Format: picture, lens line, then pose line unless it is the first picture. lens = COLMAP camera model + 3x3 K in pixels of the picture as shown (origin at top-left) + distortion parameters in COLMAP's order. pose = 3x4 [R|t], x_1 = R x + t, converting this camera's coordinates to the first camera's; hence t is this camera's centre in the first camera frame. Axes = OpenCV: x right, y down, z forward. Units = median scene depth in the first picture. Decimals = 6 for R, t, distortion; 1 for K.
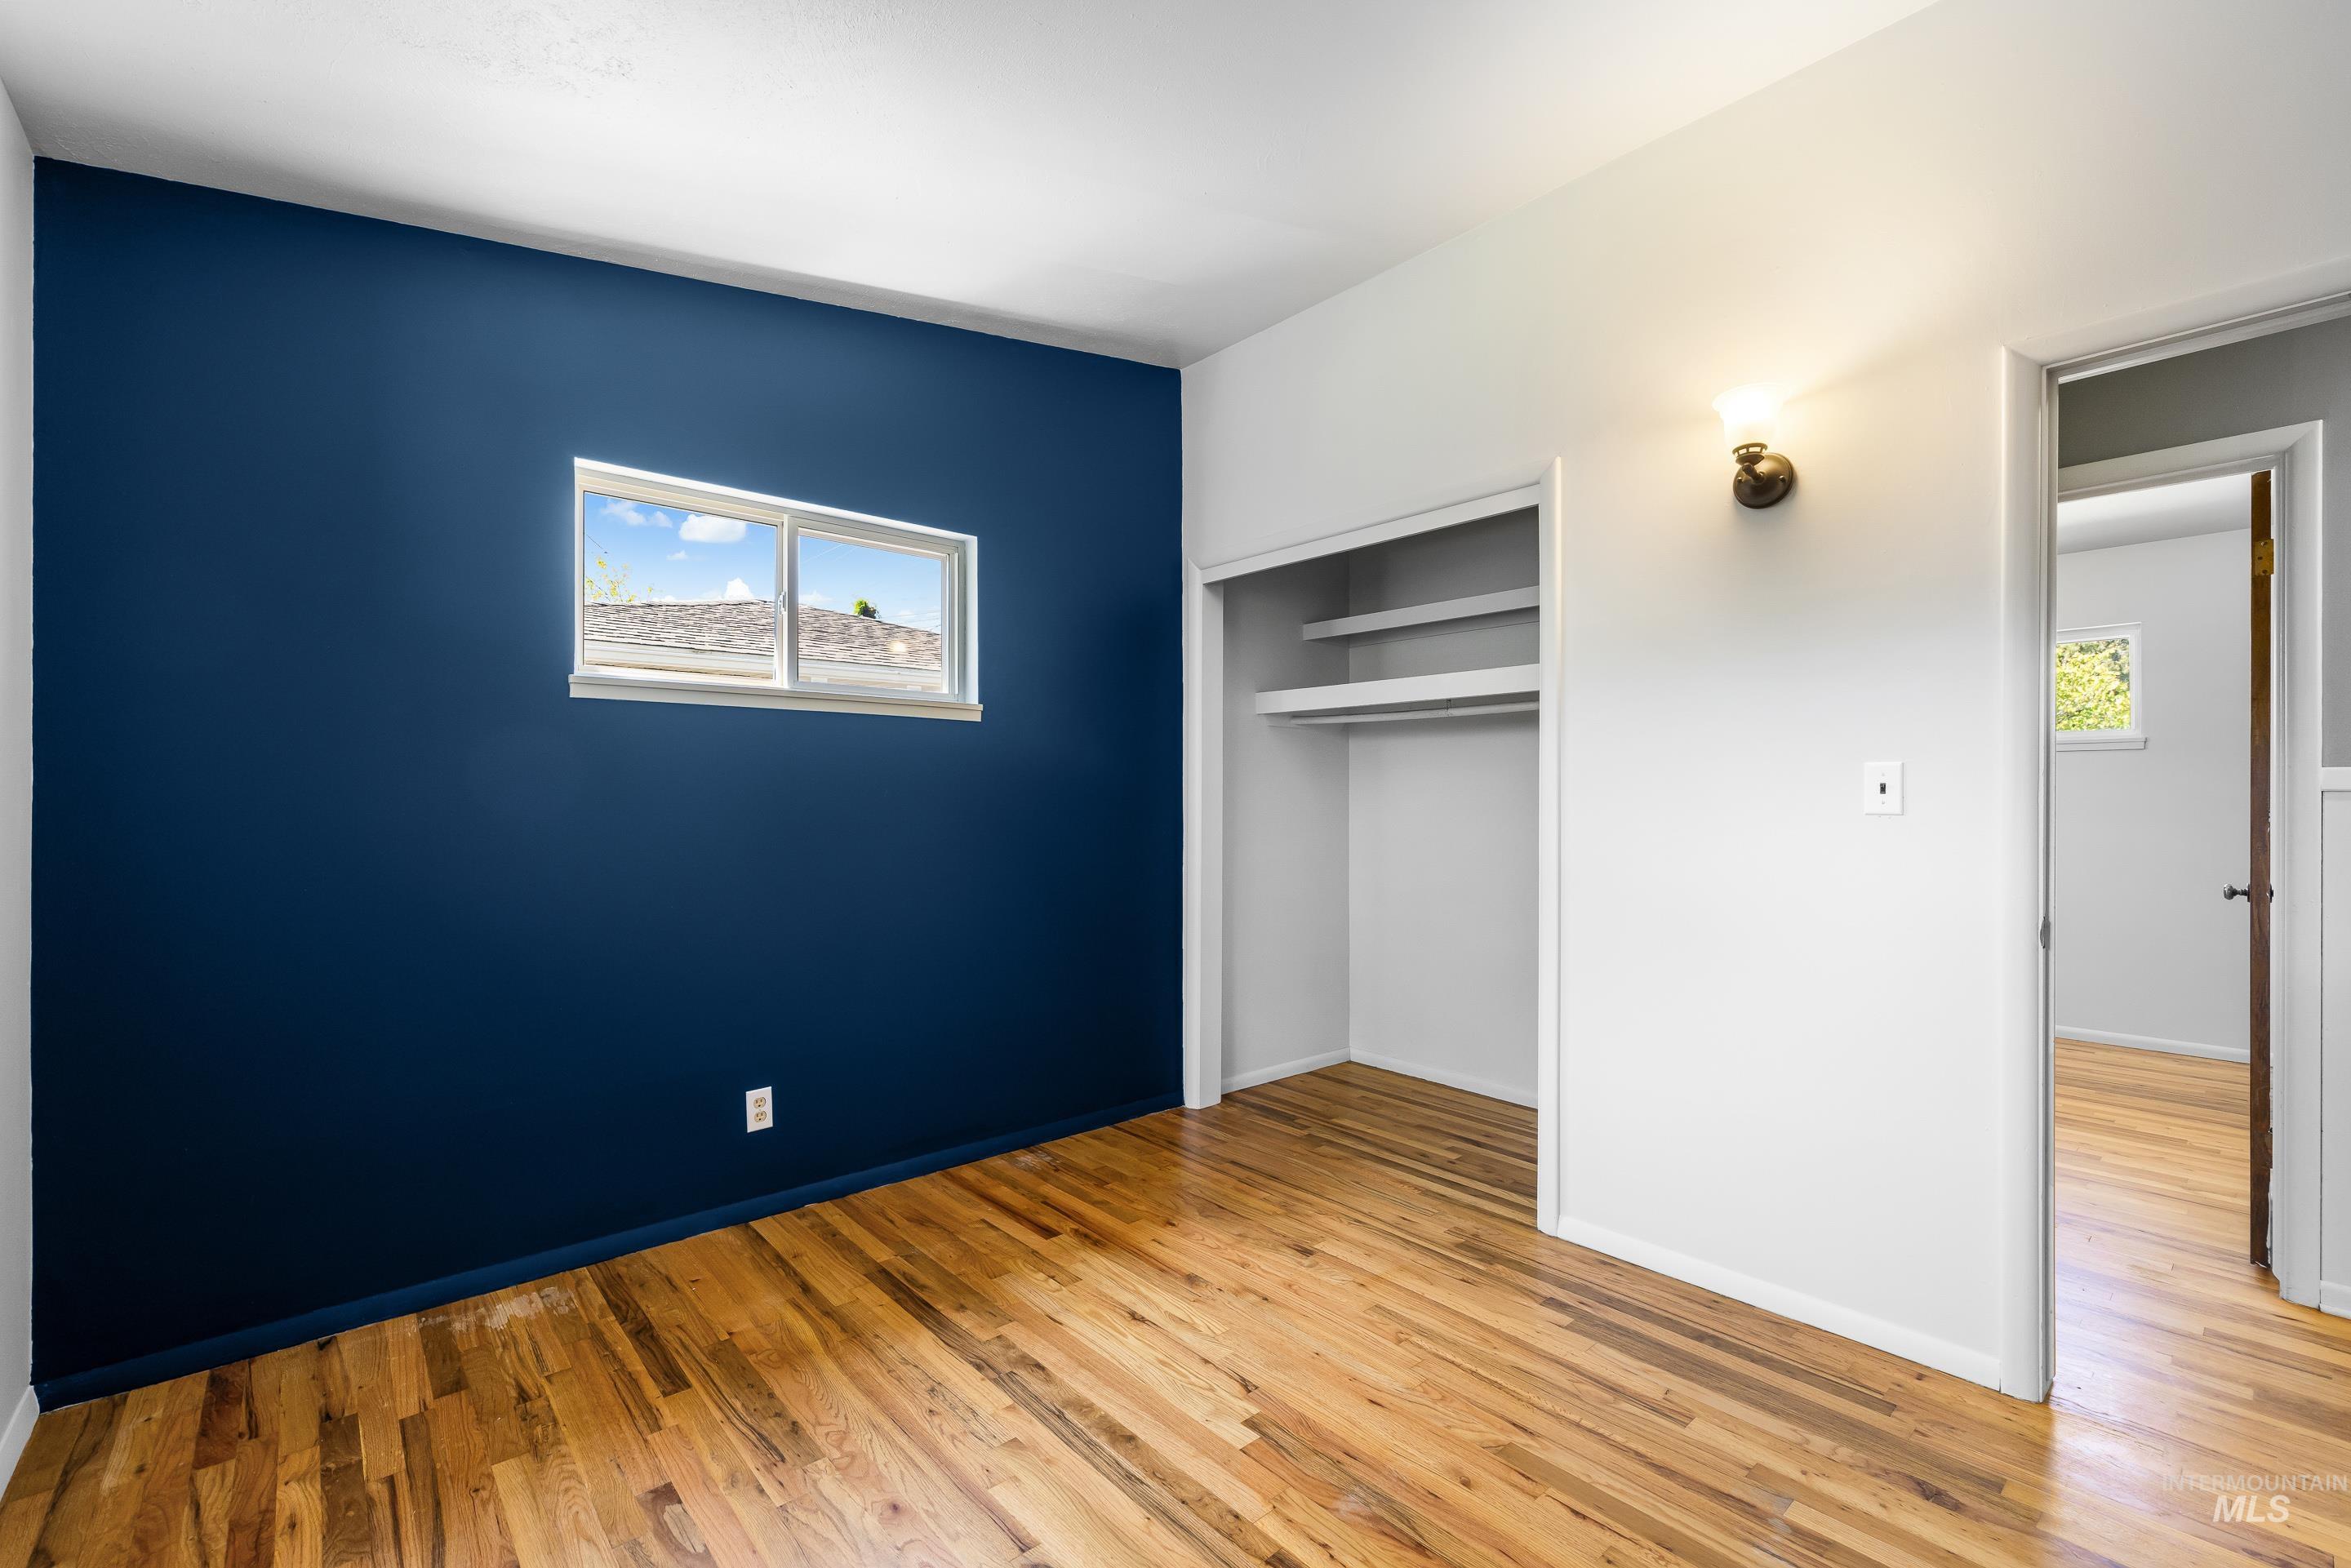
lens RADIAL K [[983.8, 0, 1175.5], [0, 983.8, 784.0], [0, 0, 1]] dist [-0.000192, -0.000152]
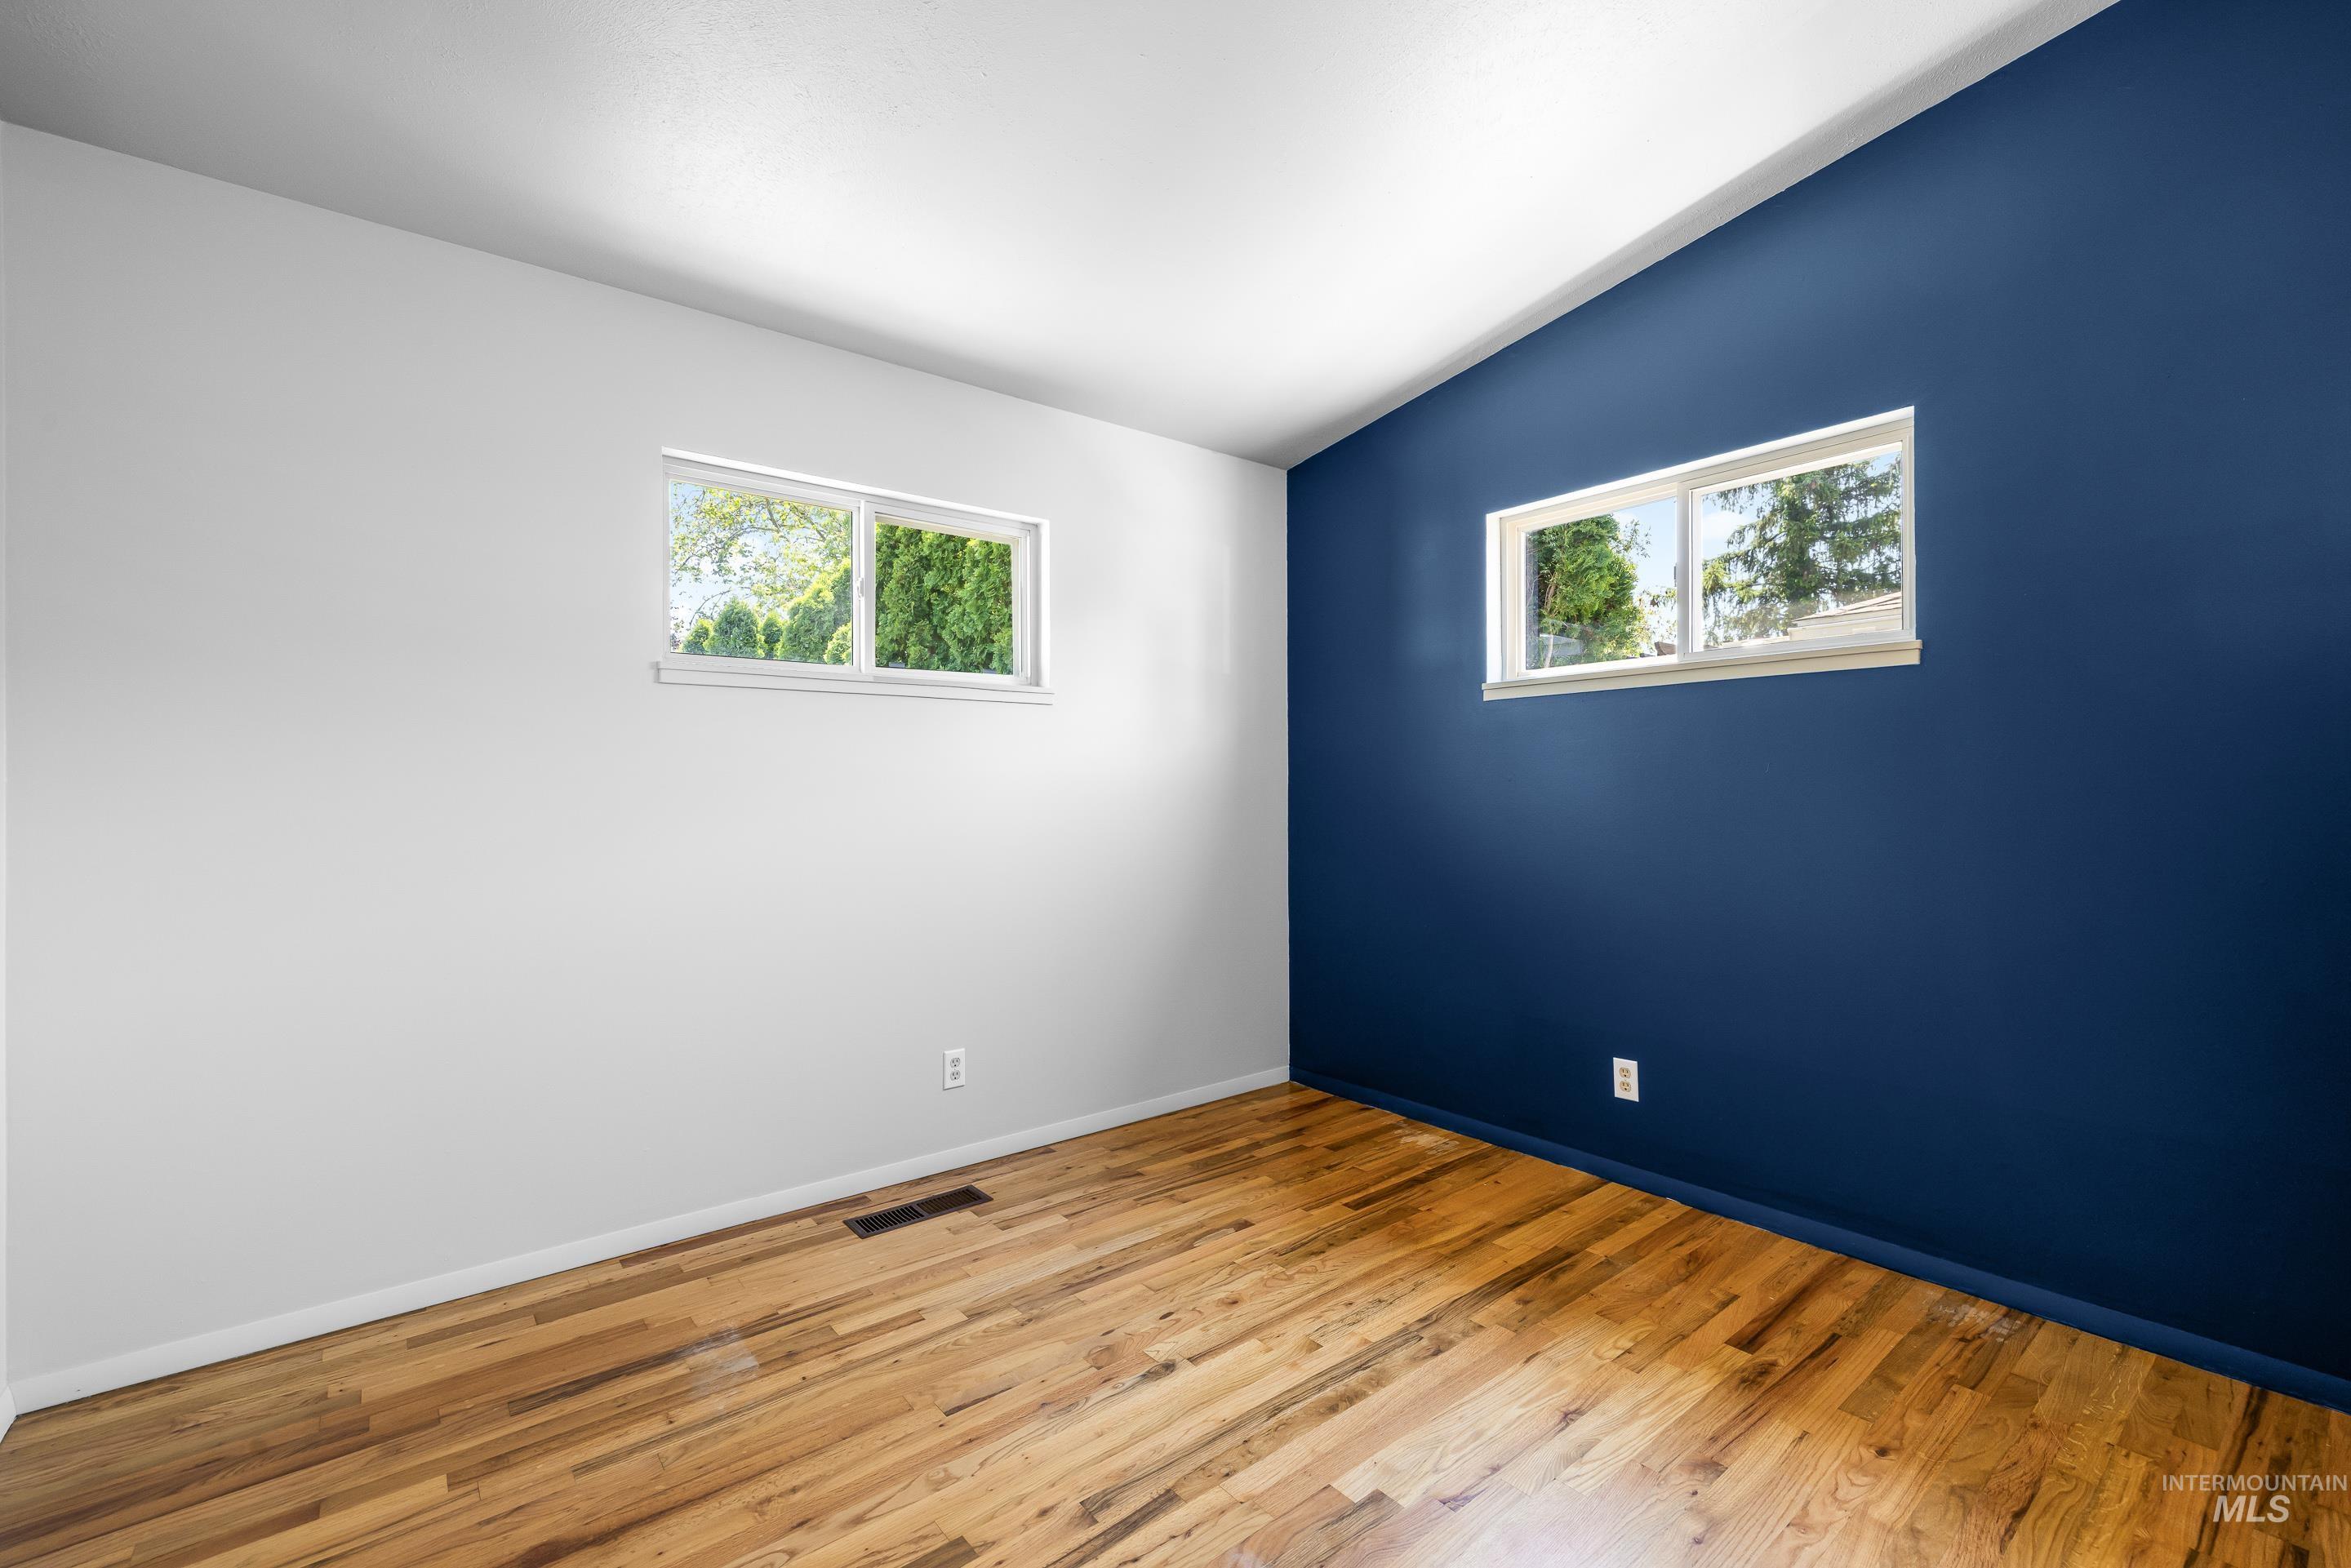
lens RADIAL K [[993.6, 0, 1166.5], [0, 993.6, 771.2], [0, 0, 1]] dist [-0.000095, 0.000405]
pose [[-0.044720, -0.016165, -0.998869, 0.751934], [0.024857, 0.999542, -0.017289, 0.017568], [0.998690, -0.025602, -0.044298, 0.675637]]
